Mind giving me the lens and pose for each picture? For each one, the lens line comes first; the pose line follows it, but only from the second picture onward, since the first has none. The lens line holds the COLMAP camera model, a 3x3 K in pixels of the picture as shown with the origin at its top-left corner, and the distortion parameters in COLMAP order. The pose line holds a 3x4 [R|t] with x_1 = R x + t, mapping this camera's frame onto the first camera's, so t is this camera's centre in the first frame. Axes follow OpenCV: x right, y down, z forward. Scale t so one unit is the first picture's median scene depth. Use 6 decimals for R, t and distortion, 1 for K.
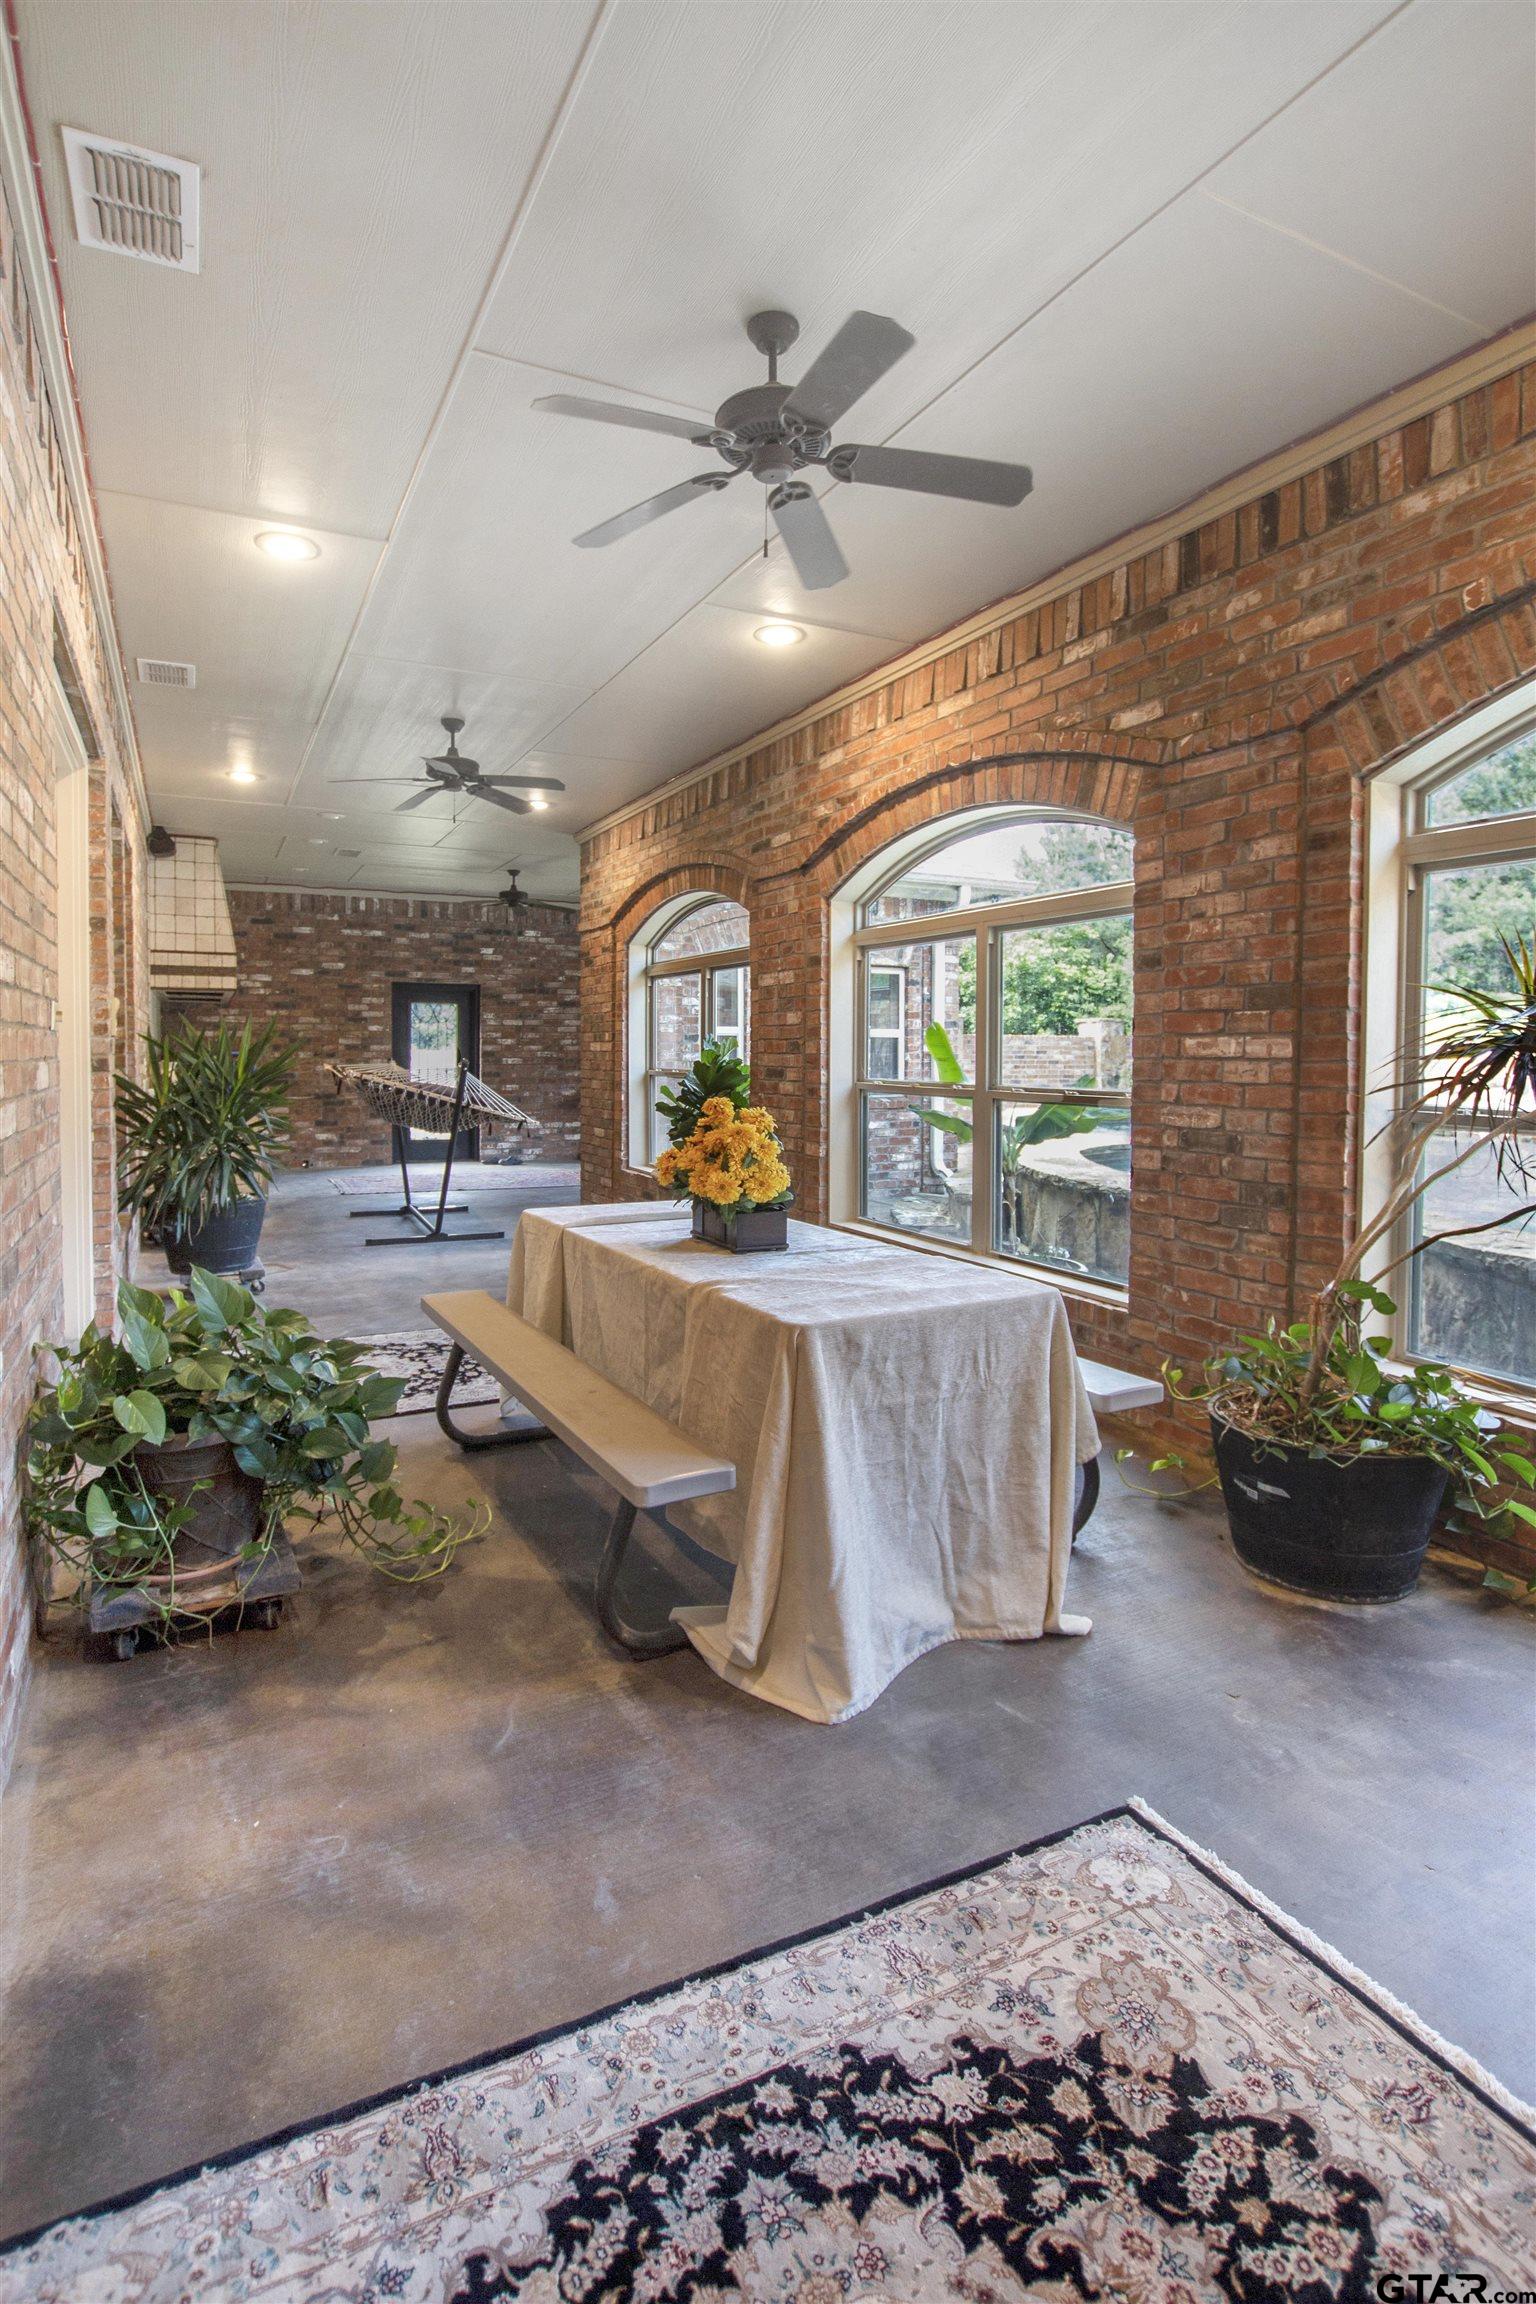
lens RADIAL K [[1117.0, 0, 709.9], [0, 1117.0, 1076.4], [0, 0, 1]] dist [-0.016794, -0.001482]
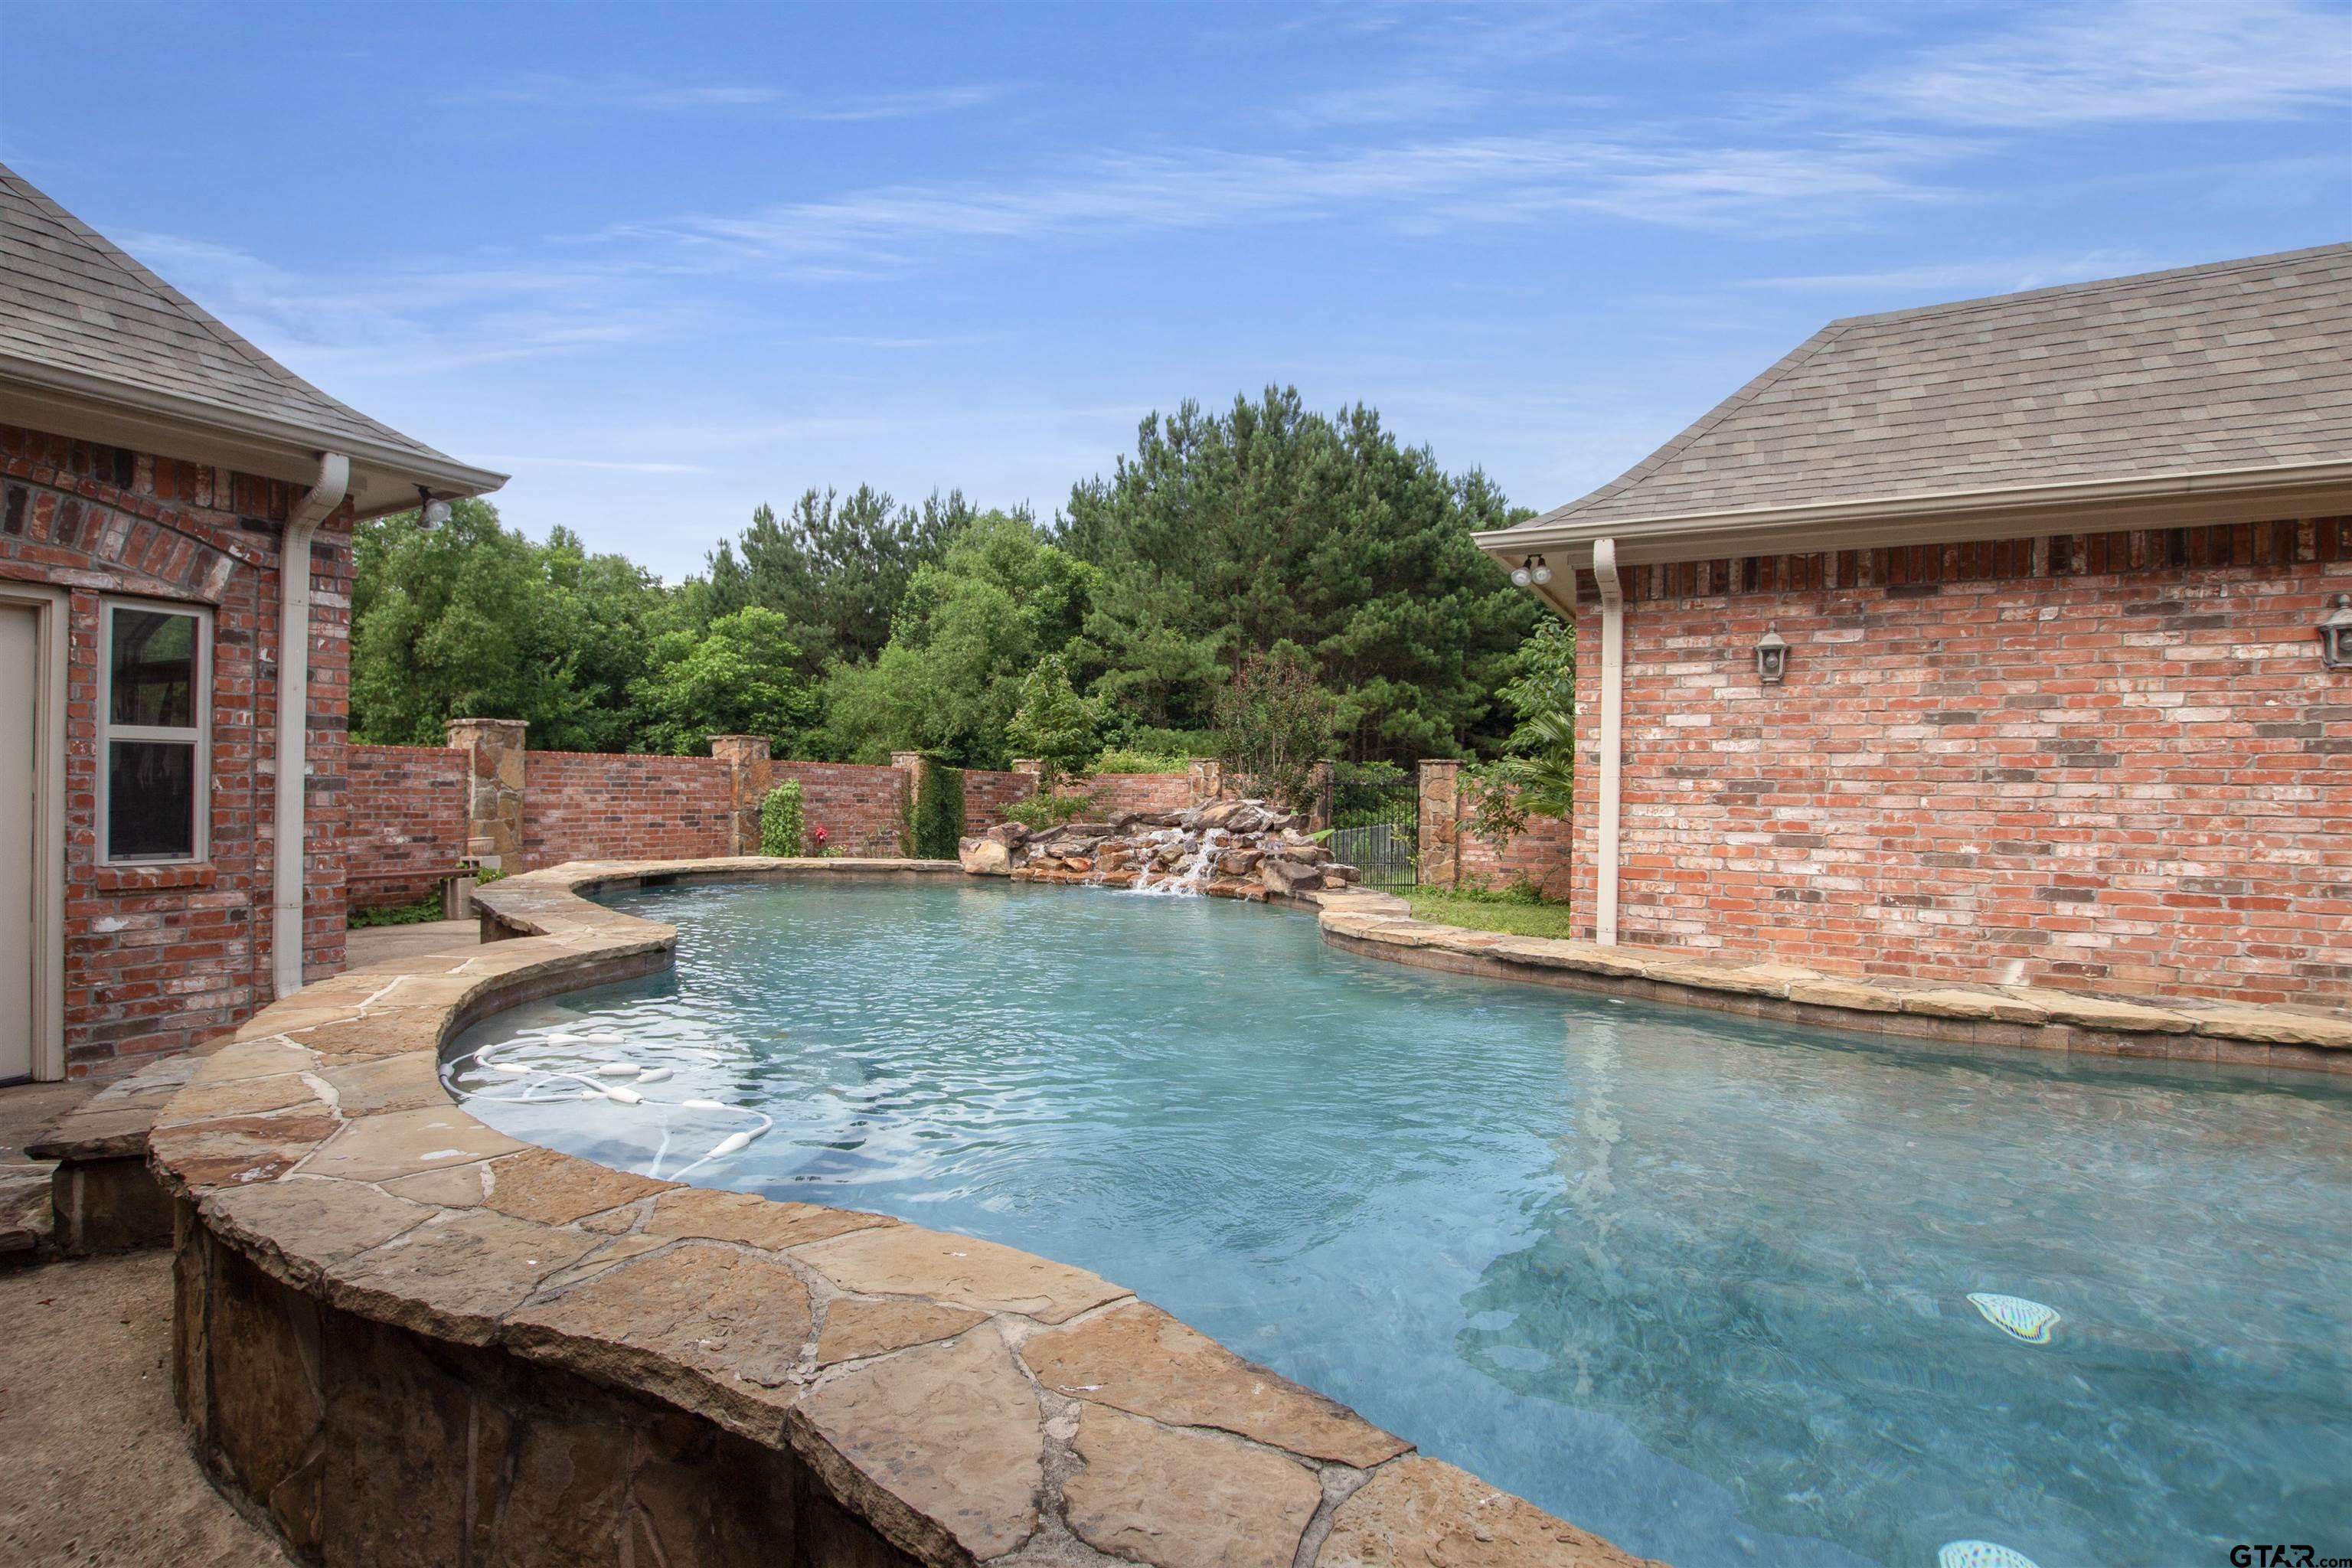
lens RADIAL K [[1140.3, 0, 1174.1], [0, 1140.3, 782.7], [0, 0, 1]] dist [-0.016794, -0.001482]
pose [[0.806509, 0.006911, 0.591182, 0.130632], [0.004897, 0.999819, -0.018369, -0.003576], [-0.591202, 0.017710, 0.806329, 0.194707]]
